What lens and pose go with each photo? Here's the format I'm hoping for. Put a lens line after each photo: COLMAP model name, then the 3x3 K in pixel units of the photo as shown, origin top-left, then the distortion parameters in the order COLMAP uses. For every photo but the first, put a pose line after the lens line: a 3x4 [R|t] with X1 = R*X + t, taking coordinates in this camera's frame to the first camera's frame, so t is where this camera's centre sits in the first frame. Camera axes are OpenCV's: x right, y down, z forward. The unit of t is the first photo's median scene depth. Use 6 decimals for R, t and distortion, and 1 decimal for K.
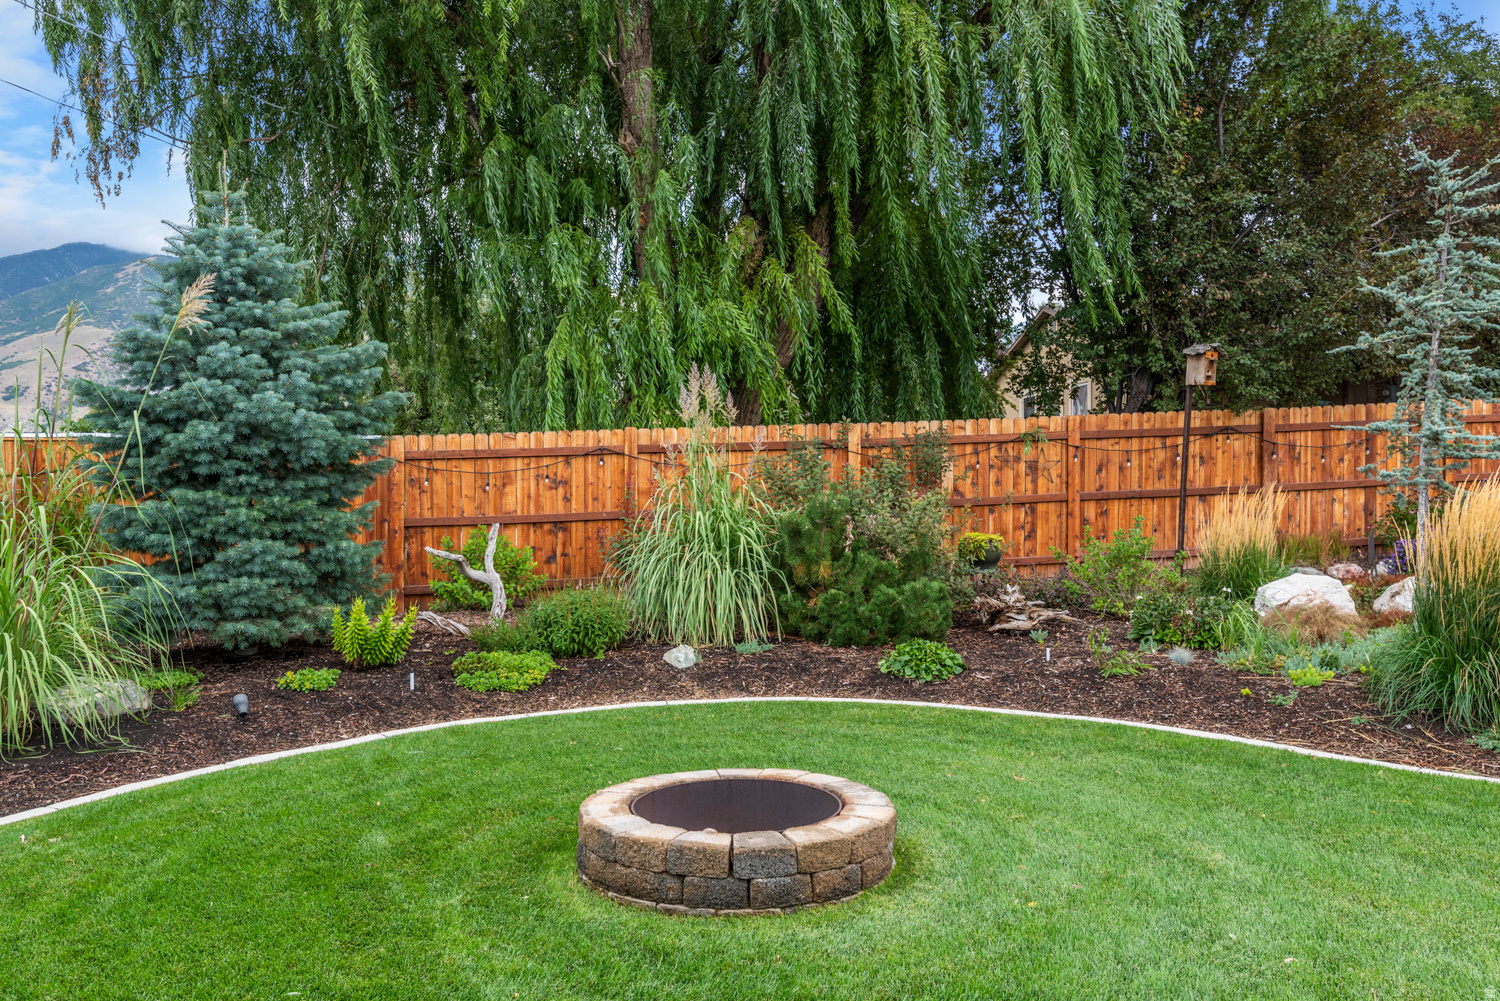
lens RADIAL K [[1184.7, 0, 749.6], [0, 1184.7, 423.0], [0, 0, 1]] dist [-0.000609, 0.002352]
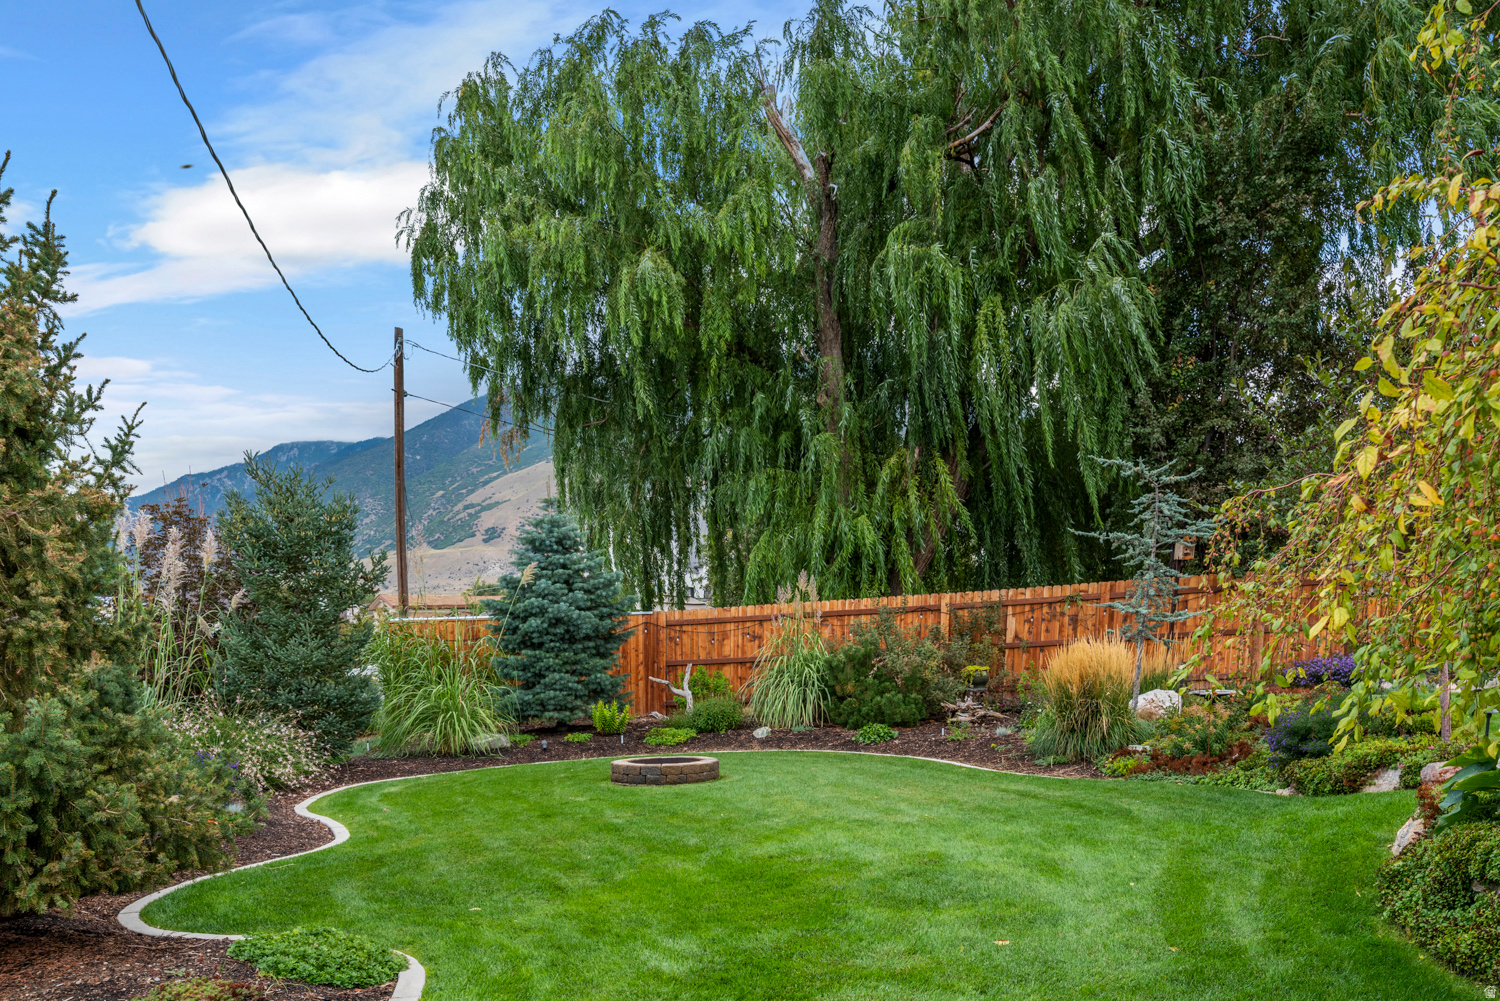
lens RADIAL K [[1265.6, 0, 750.0], [0, 1265.6, 500.5], [0, 0, 1]] dist [-0.004372, -0.001192]
pose [[0.938034, -0.055574, -0.342059, 0.661252], [0.042209, 0.998031, -0.046399, -0.086066], [0.343964, 0.029086, 0.938532, -0.964339]]
